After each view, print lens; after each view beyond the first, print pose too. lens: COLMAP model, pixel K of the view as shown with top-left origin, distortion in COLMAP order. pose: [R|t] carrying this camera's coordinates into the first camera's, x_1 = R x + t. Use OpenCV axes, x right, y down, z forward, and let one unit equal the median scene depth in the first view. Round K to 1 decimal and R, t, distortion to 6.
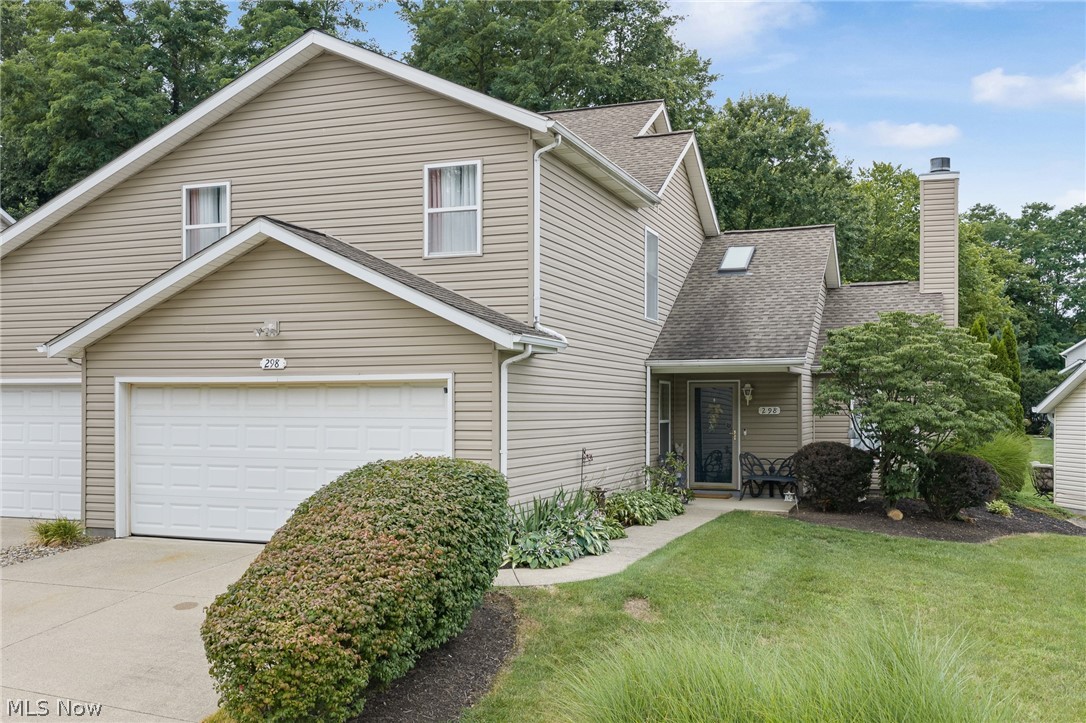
lens RADIAL K [[1054.6, 0, 541.8], [0, 1054.6, 360.1], [0, 0, 1]] dist [0.004793, 0.000000]
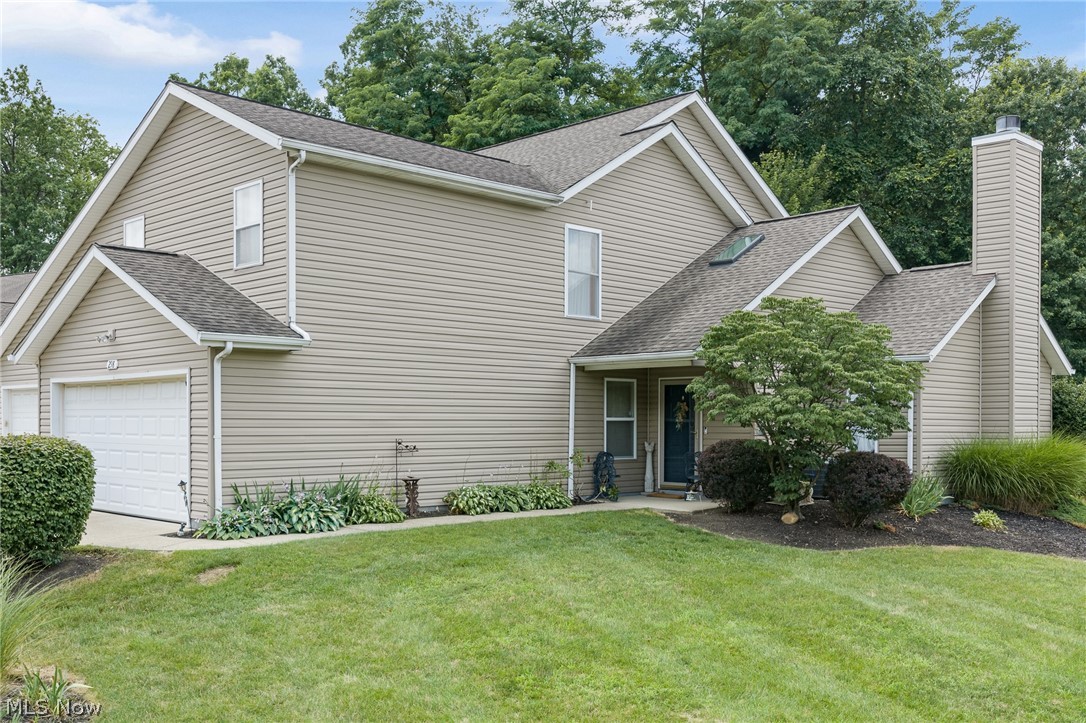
lens RADIAL K [[1073.4, 0, 543.6], [0, 1073.4, 365.3], [0, 0, 1]] dist [0.006375, 0.000000]
pose [[0.910769, -0.020951, -0.412384, 0.648149], [0.017410, 0.999772, -0.012342, 0.026173], [0.412549, 0.004061, 0.910927, 0.076121]]
